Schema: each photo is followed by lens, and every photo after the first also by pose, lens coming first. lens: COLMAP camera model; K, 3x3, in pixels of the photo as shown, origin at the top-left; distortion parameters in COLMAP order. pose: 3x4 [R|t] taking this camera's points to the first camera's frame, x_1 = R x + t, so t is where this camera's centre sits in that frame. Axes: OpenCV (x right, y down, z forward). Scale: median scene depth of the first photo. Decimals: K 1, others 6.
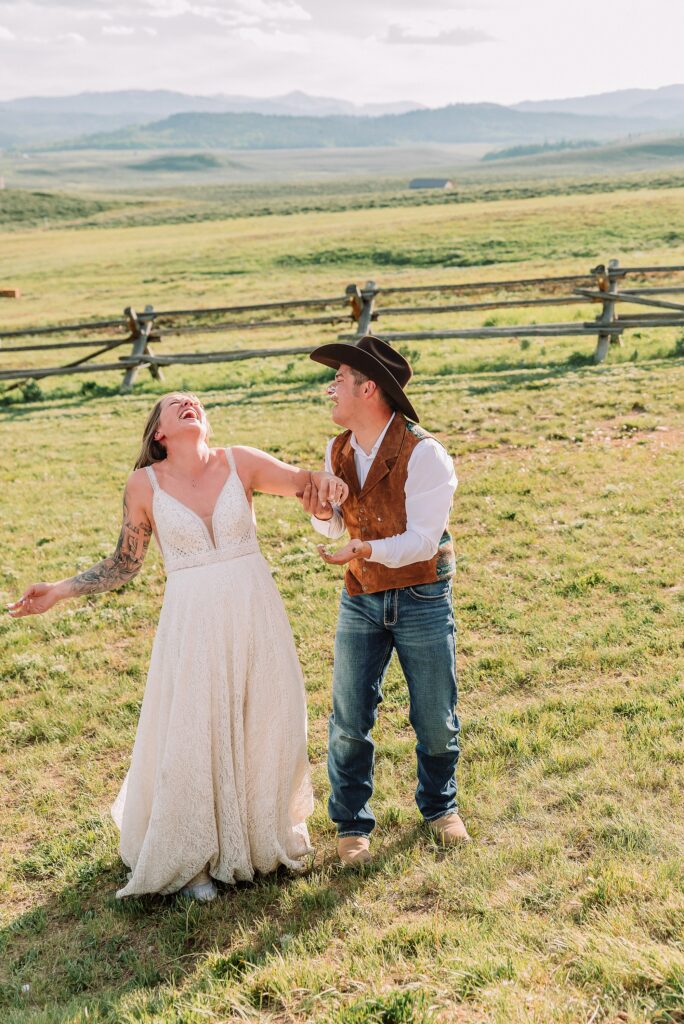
lens RADIAL K [[1487.0, 0, 382.5], [0, 1487.0, 472.5], [0, 0, 1]] dist [-0.011084, -0.039519]
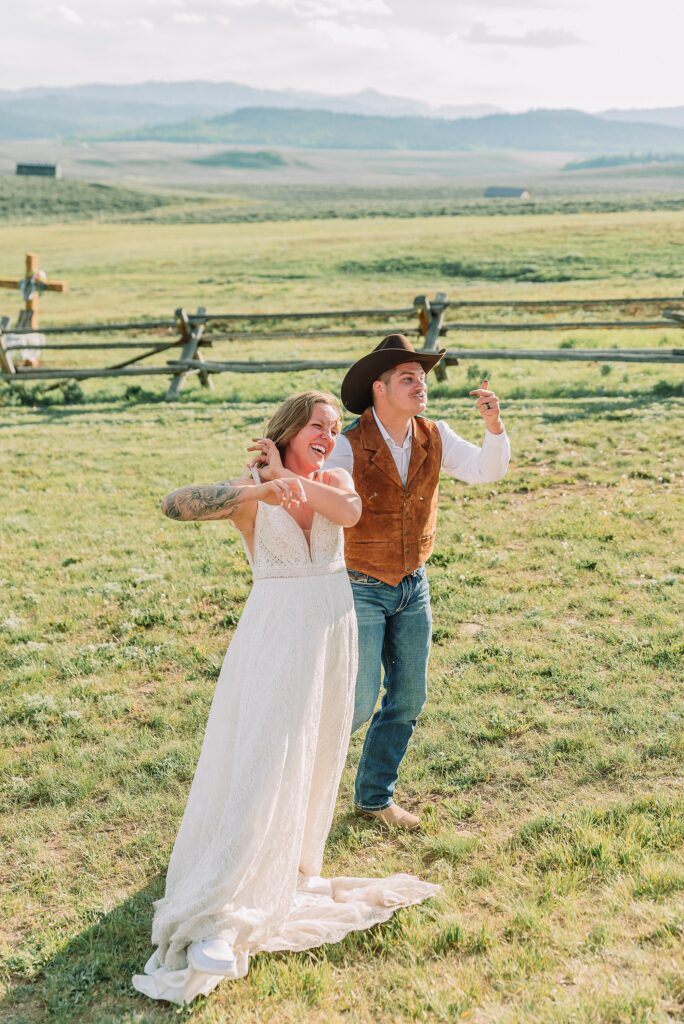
lens RADIAL K [[1544.0, 0, 342.0], [0, 1544.0, 512.0], [0, 0, 1]] dist [-0.003751, -0.008924]
pose [[0.996606, 0.056351, -0.060012, -0.004223], [-0.055503, 0.998335, 0.015707, -0.004601], [0.060797, -0.012322, 0.998074, 0.039030]]
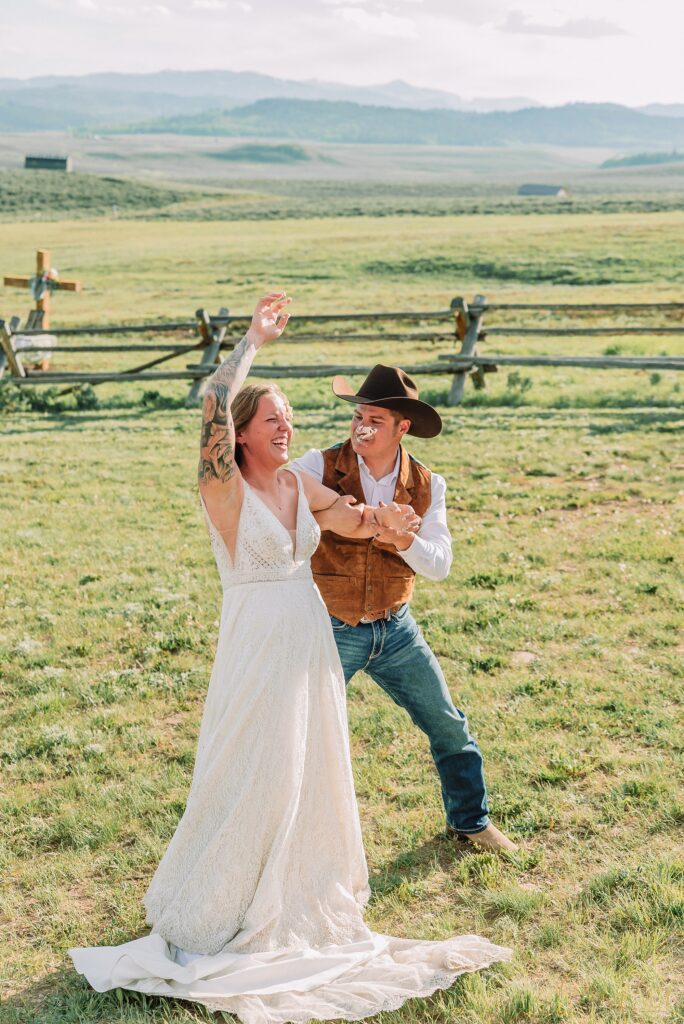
lens RADIAL K [[1627.3, 0, 345.0], [0, 1627.3, 505.6], [0, 0, 1]] dist [-0.006530, 0.079329]
pose [[0.995359, 0.064892, -0.071061, -0.011051], [-0.064762, 0.997892, 0.004130, -0.005087], [0.071179, 0.000492, 0.997463, 0.049770]]
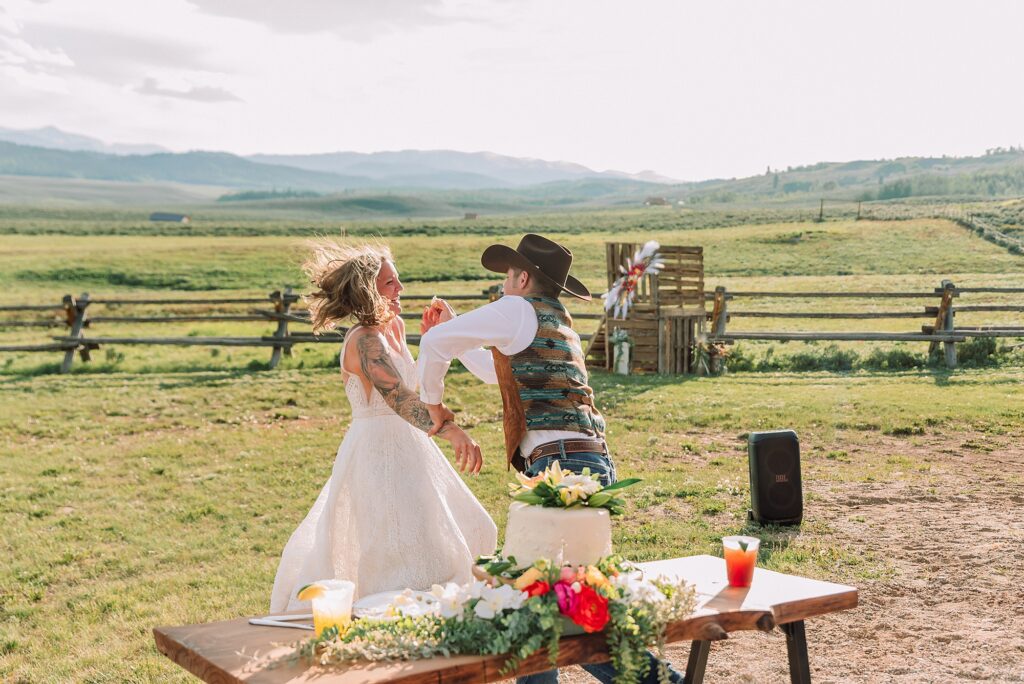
lens RADIAL K [[1332.6, 0, 502.8], [0, 1332.6, 335.5], [0, 0, 1]] dist [0.018296, -0.010406]
pose [[0.961963, 0.052808, 0.268029, 0.029334], [-0.022564, 0.993145, -0.114692, 0.020232], [-0.272248, 0.104281, 0.956560, -0.111242]]
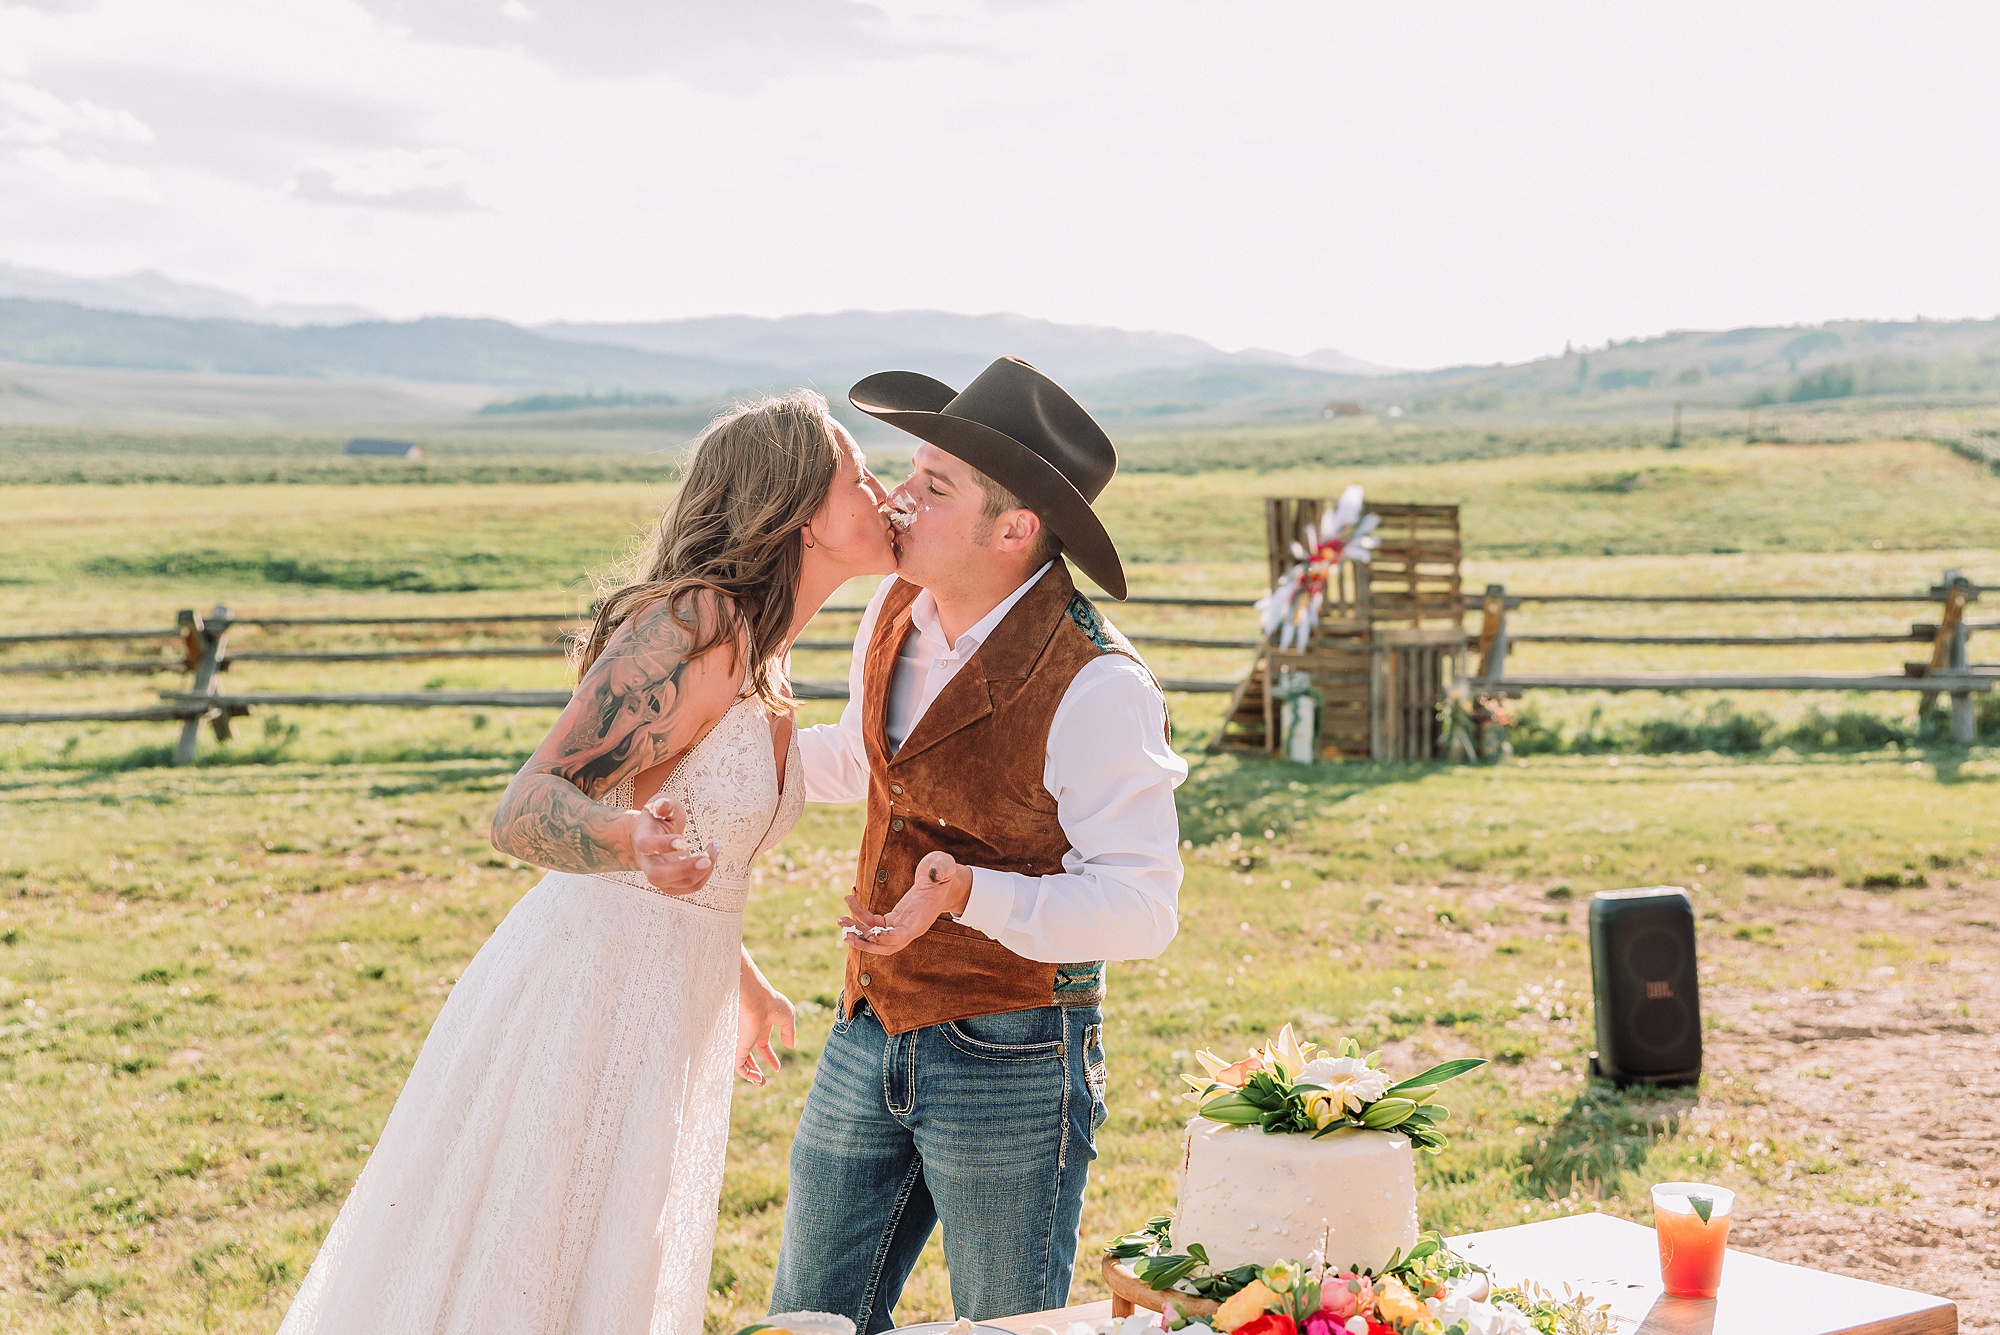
lens RADIAL K [[2625.2, 0, 995.1], [0, 2625.2, 660.8], [0, 0, 1]] dist [0.006216, 0.040265]
pose [[0.966364, 0.048249, 0.252613, 0.027074], [-0.018366, 0.992683, -0.119344, 0.013702], [-0.256522, 0.110690, 0.960179, -0.089797]]
